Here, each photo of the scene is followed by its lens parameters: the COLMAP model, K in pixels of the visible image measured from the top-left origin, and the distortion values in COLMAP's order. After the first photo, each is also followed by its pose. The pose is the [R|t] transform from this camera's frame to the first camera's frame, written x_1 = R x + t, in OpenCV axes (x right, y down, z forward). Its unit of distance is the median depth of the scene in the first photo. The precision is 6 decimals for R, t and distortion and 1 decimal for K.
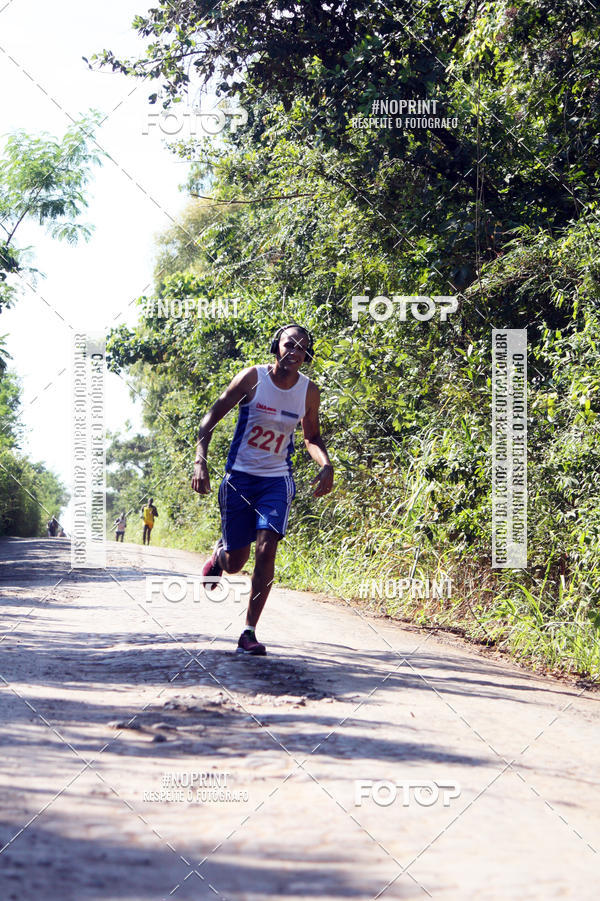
lens RADIAL K [[6175.8, 0, 302.3], [0, 6175.8, 681.2], [0, 0, 1]] dist [-0.887947, 69.803247]
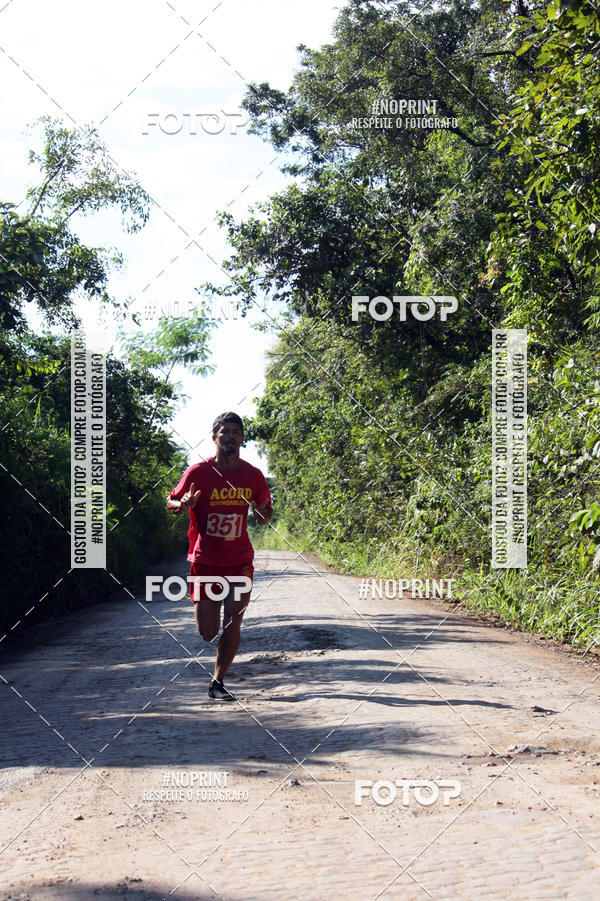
lens RADIAL K [[6175.8, 0, 302.3], [0, 6175.8, 681.2], [0, 0, 1]] dist [-0.887947, 69.803247]
pose [[0.994478, -0.095926, -0.042568, 0.057358], [0.096517, 0.995258, 0.012049, -0.008861], [0.041210, -0.016091, 0.999021, -0.726366]]
